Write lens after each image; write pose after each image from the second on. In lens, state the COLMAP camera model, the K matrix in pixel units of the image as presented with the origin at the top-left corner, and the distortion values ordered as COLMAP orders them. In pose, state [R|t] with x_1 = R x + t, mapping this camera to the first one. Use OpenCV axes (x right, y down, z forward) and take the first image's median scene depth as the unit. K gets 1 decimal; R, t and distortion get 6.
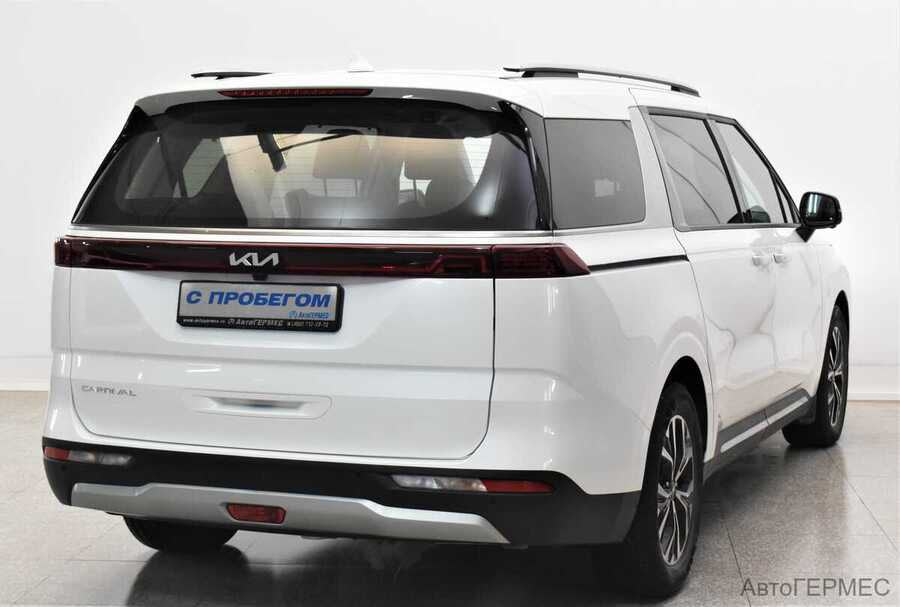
lens RADIAL K [[1569.2, 0, 450.0], [0, 1569.2, 300.0], [0, 0, 1]] dist [-0.100785, 0.000000]
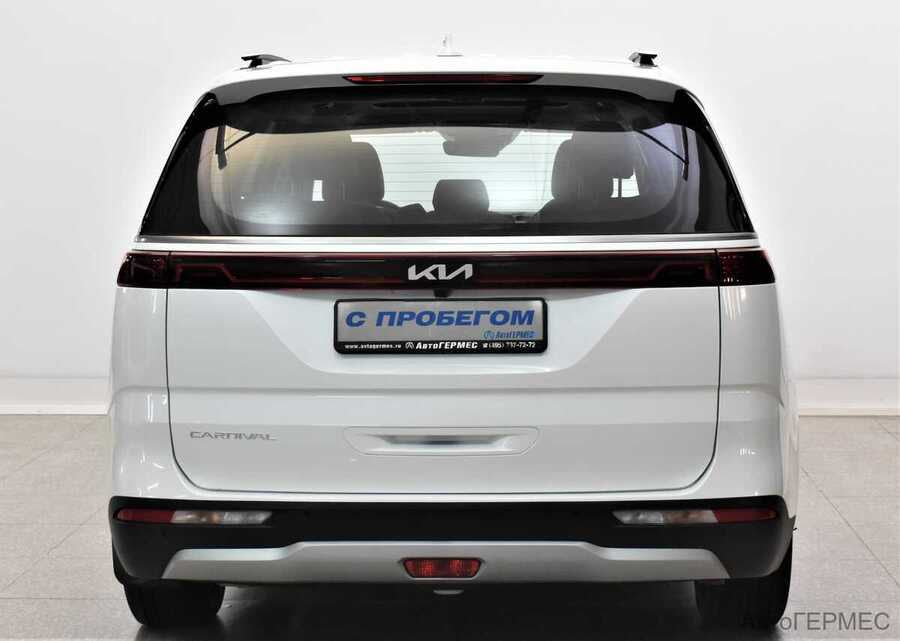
lens RADIAL K [[1653.8, 0, 460.7], [0, 1653.8, 301.1], [0, 0, 1]] dist [0.004390, 0.000000]
pose [[0.952658, -0.032416, 0.302311, -0.382127], [0.033242, 0.999444, 0.002415, -0.011806], [-0.302222, 0.007749, 0.953206, 0.130172]]
